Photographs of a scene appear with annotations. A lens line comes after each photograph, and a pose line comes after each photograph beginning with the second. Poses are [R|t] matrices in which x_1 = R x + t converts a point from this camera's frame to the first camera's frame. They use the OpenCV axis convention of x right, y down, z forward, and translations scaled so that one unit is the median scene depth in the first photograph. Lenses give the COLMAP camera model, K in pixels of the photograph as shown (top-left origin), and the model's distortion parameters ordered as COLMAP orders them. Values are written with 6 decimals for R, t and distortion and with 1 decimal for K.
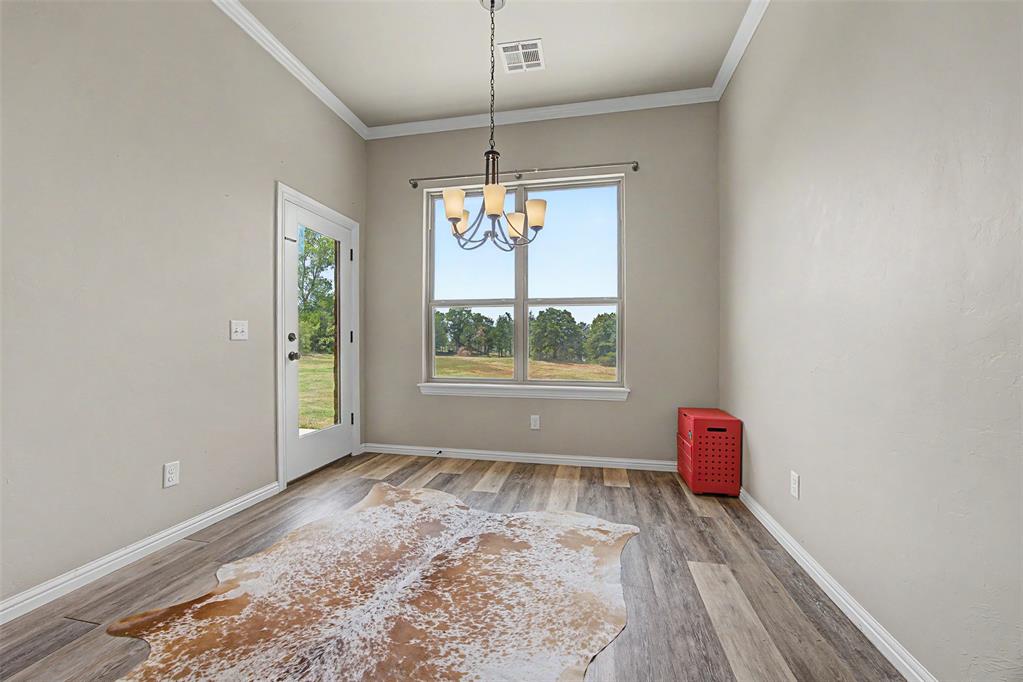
lens RADIAL K [[405.7, 0, 509.0], [0, 405.7, 342.7], [0, 0, 1]] dist [-0.021974, 0.007031]
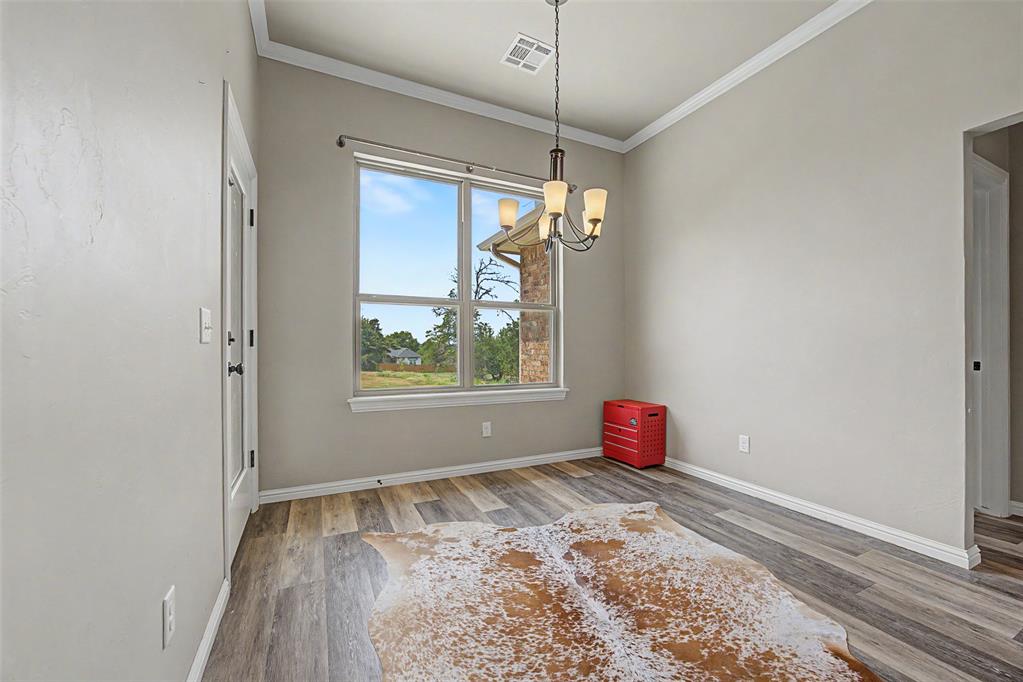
lens RADIAL K [[405.7, 0, 512.7], [0, 405.7, 343.3], [0, 0, 1]] dist [-0.021974, 0.007031]
pose [[0.782518, 0.005666, 0.622602, -0.644166], [-0.001881, 0.999976, -0.006736, -0.002309], [-0.622625, 0.004100, 0.782509, 0.276708]]
